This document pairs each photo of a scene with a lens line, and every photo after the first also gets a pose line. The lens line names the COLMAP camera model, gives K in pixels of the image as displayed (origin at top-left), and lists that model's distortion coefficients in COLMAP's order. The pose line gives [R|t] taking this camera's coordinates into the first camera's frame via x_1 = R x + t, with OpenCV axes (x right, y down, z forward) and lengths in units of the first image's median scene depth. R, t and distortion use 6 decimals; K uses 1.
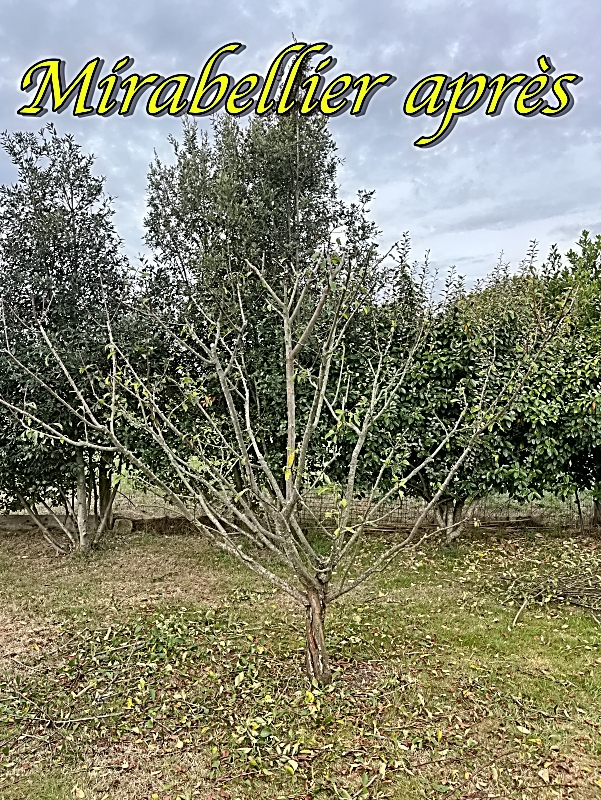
lens RADIAL K [[610.2, 0, 302.4], [0, 610.2, 403.5], [0, 0, 1]] dist [0.034487, -0.019275]
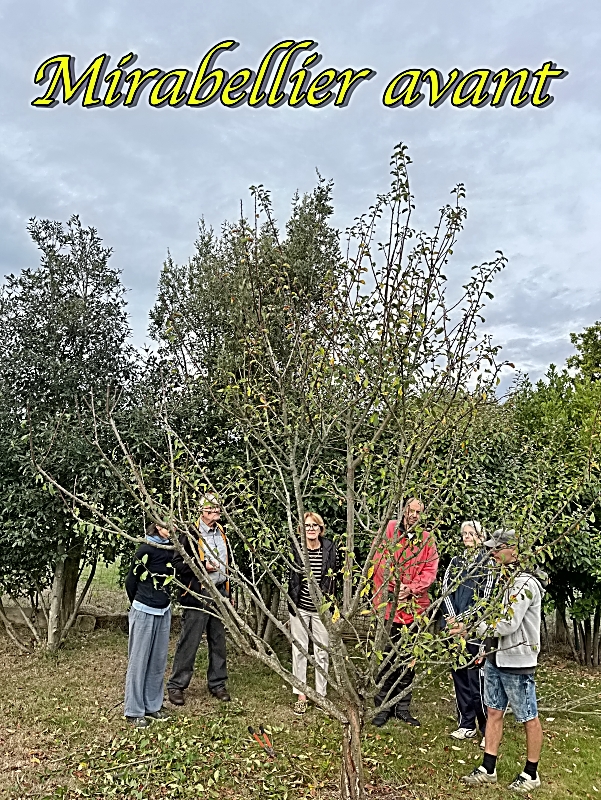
lens RADIAL K [[610.2, 0, 296.6], [0, 610.2, 401.5], [0, 0, 1]] dist [0.034487, -0.019275]
pose [[0.988681, 0.089416, 0.120479, -0.133729], [-0.069844, 0.984987, -0.157871, -0.008285], [-0.132786, 0.147669, 0.980082, -0.015759]]
